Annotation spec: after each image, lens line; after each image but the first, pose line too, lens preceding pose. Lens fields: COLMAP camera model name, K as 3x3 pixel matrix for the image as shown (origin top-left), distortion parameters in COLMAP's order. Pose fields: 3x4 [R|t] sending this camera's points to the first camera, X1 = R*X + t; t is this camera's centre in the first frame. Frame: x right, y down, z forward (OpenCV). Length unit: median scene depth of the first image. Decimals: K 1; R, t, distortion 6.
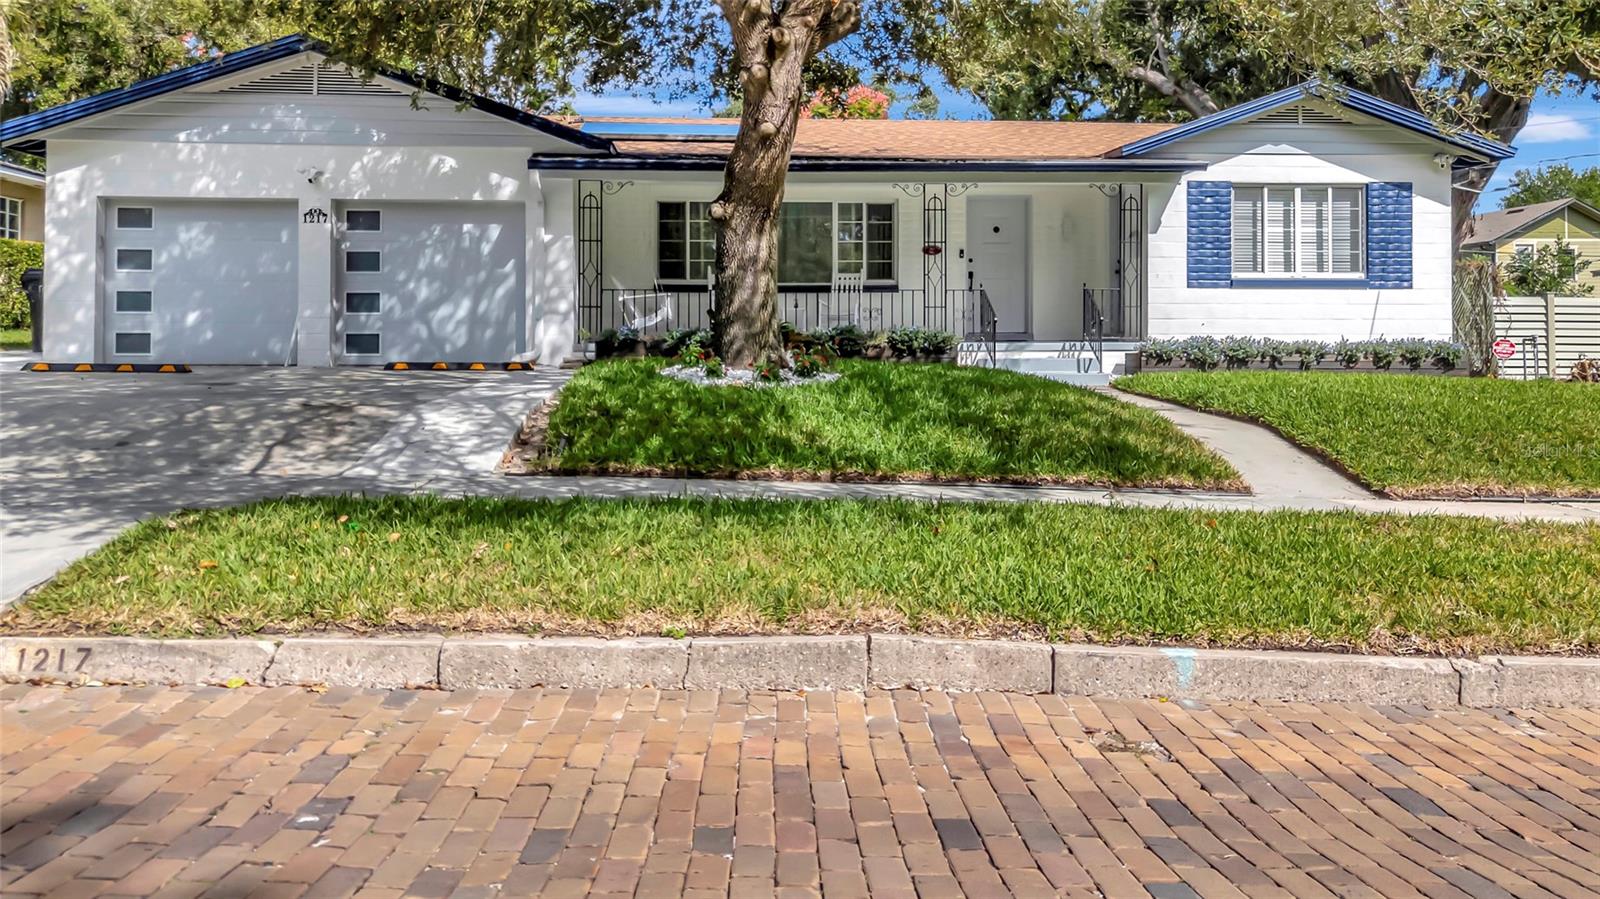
lens RADIAL K [[1148.1, 0, 761.5], [0, 1148.1, 383.6], [0, 0, 1]] dist [0.005793, 0.000054]
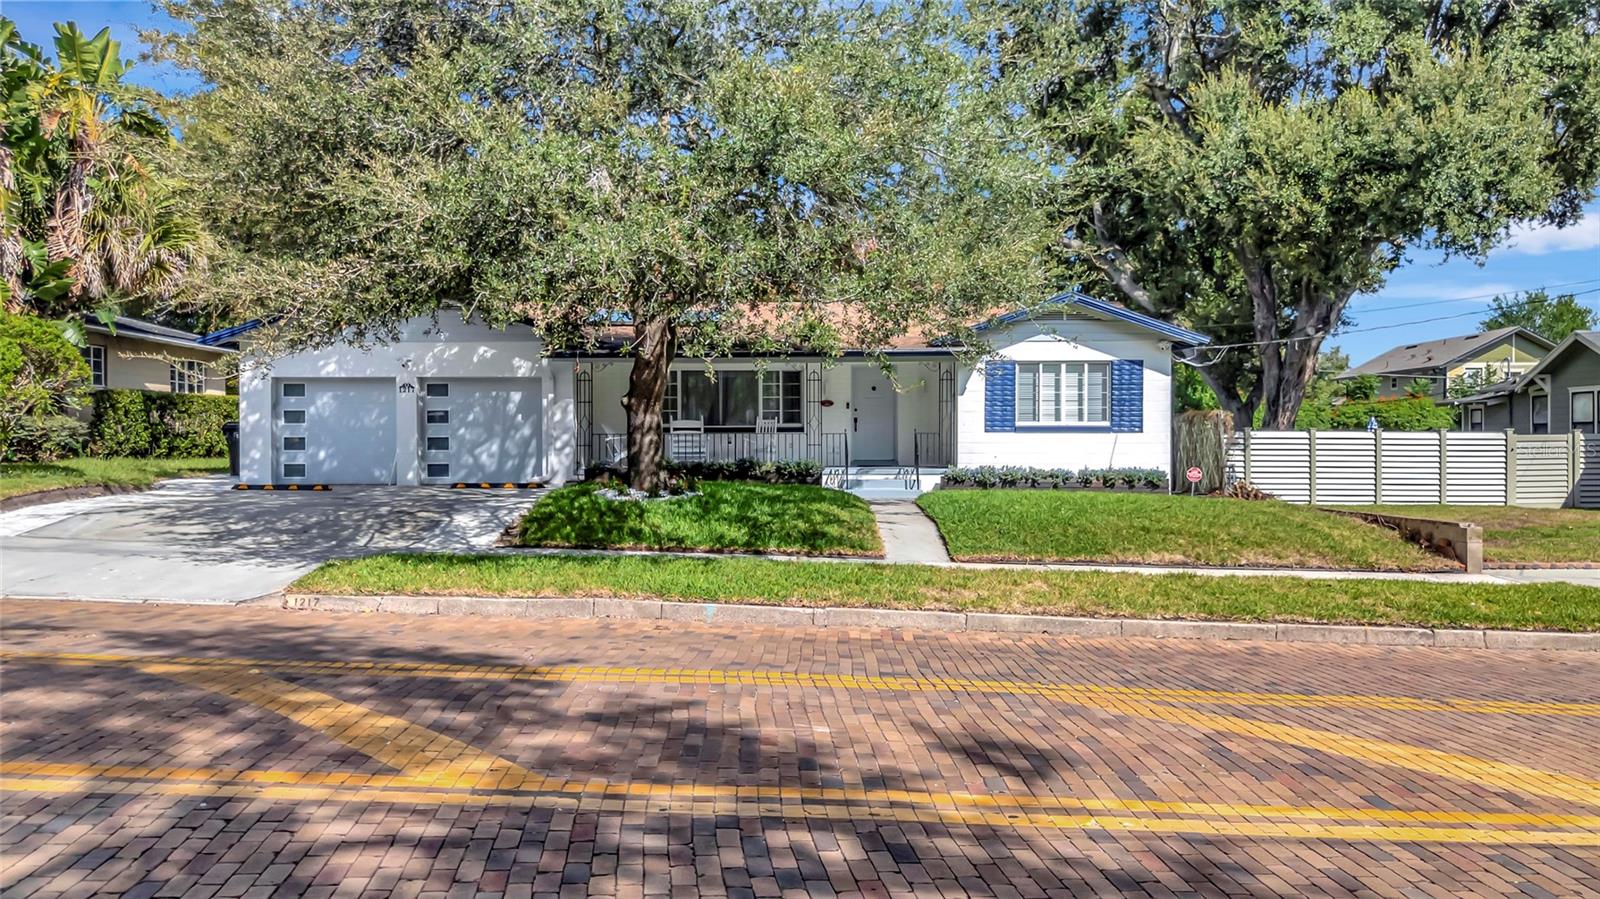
lens RADIAL K [[1126.9, 0, 780.2], [0, 1126.9, 506.4], [0, 0, 1]] dist [0.006567, -0.005001]
pose [[0.998070, 0.003363, -0.062002, 0.206192], [-0.002291, 0.999847, 0.017352, -0.013233], [0.062051, -0.017176, 0.997925, -0.481642]]
